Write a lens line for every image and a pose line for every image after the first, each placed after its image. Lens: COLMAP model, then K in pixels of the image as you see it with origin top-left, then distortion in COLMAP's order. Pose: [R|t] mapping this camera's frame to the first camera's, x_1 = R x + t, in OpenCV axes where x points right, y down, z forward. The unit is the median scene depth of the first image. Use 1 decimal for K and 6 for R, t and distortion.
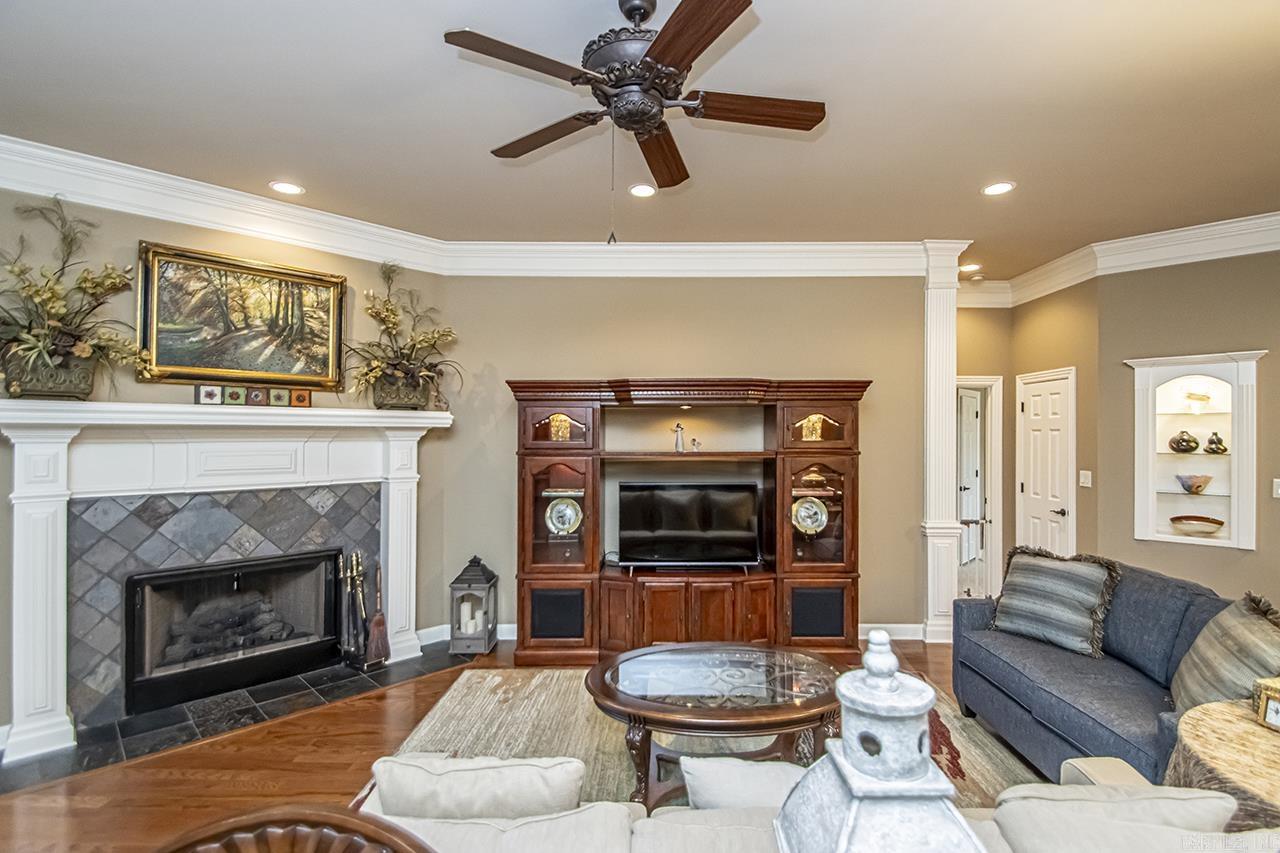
lens RADIAL K [[596.5, 0, 649.6], [0, 596.5, 422.8], [0, 0, 1]] dist [0.022699, -0.019883]
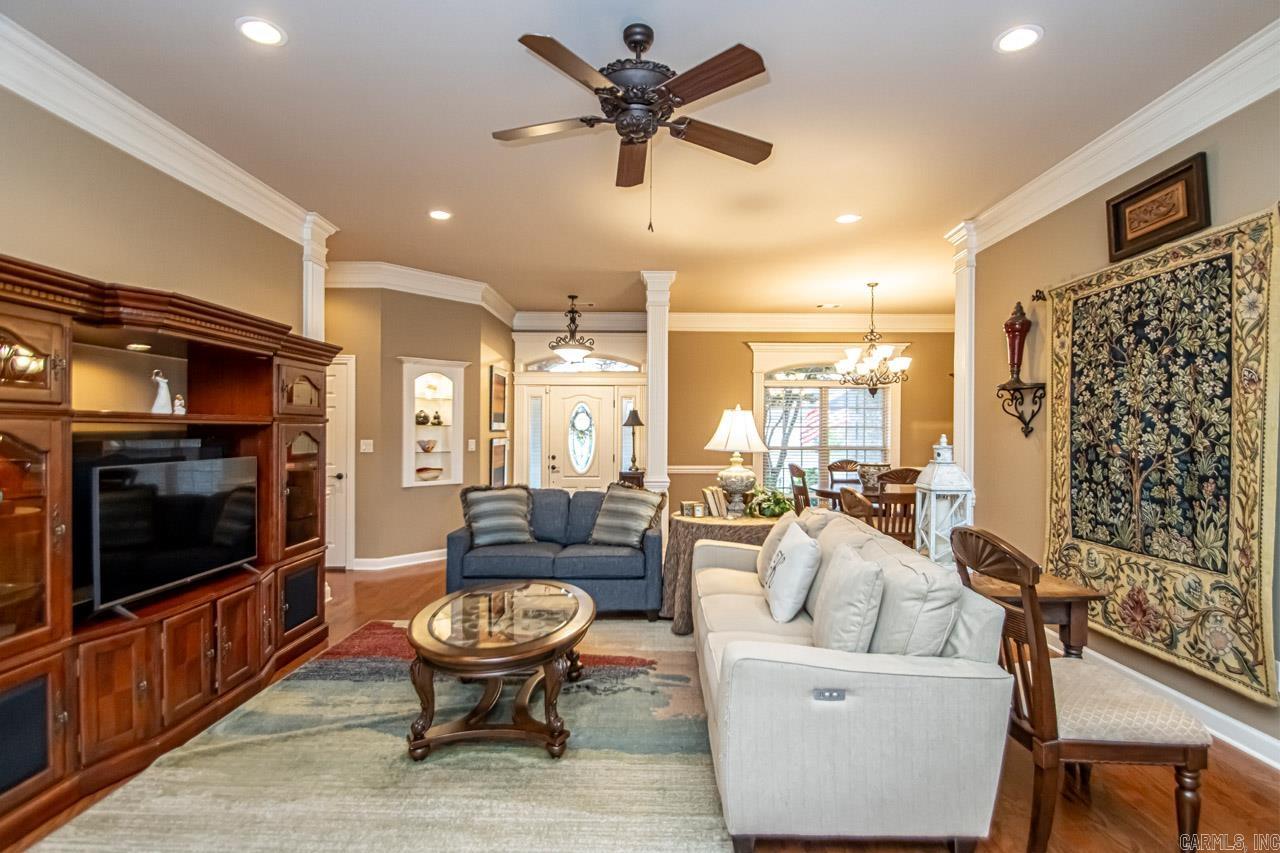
lens RADIAL K [[596.5, 0, 649.6], [0, 596.5, 422.8], [0, 0, 1]] dist [0.022699, -0.019883]
pose [[-0.006947, 0.015680, 0.999853, -0.581736], [-0.020313, 0.999669, -0.015818, 0.057679], [-0.999770, -0.020420, -0.006626, 0.462074]]
